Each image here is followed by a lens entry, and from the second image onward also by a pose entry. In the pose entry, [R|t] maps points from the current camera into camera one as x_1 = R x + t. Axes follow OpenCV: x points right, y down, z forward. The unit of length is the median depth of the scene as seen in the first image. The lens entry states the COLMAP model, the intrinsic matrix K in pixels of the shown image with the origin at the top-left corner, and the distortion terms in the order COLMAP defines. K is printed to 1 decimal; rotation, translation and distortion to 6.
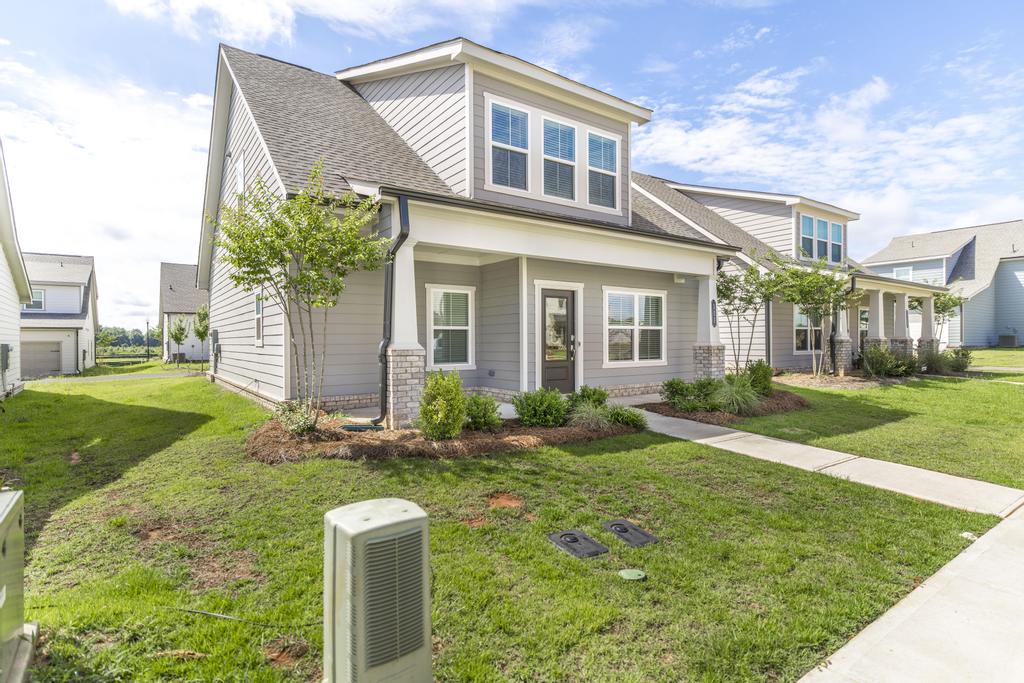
lens RADIAL K [[532.2, 0, 512.0], [0, 532.2, 341.5], [0, 0, 1]] dist [0.019476, -0.000297]
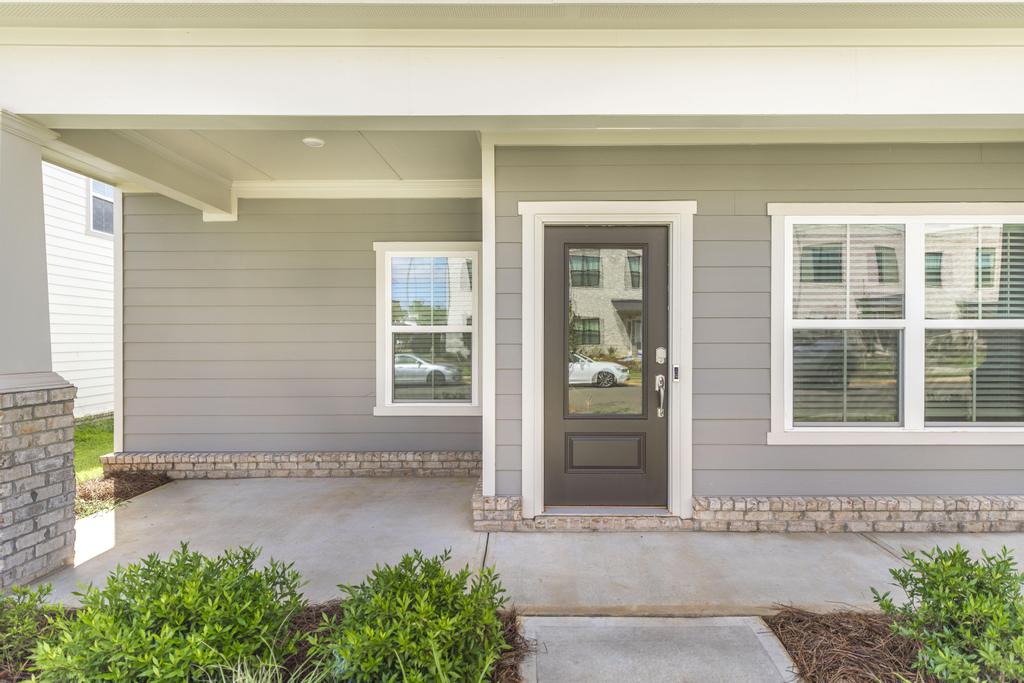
lens RADIAL K [[532.2, 0, 512.0], [0, 532.2, 341.5], [0, 0, 1]] dist [0.019476, -0.000297]
pose [[0.820754, 0.006425, -0.571245, 0.238733], [-0.000345, 0.999942, 0.010751, -0.020147], [0.571281, -0.008627, 0.820709, 0.640960]]
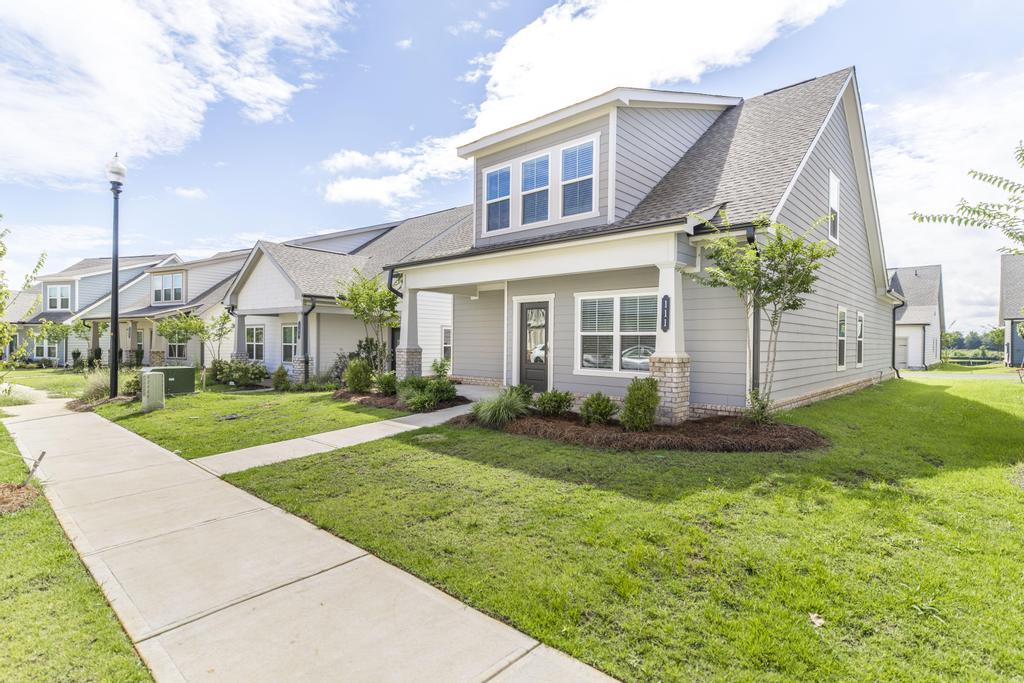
lens RADIAL K [[526.2, 0, 512.0], [0, 526.2, 341.5], [0, 0, 1]] dist [-0.000674, 0.000399]
pose [[0.185089, 0.006823, -0.982698, 1.172283], [-0.009533, 0.999941, 0.005147, -0.016932], [0.982676, 0.008415, 0.185143, 0.722095]]
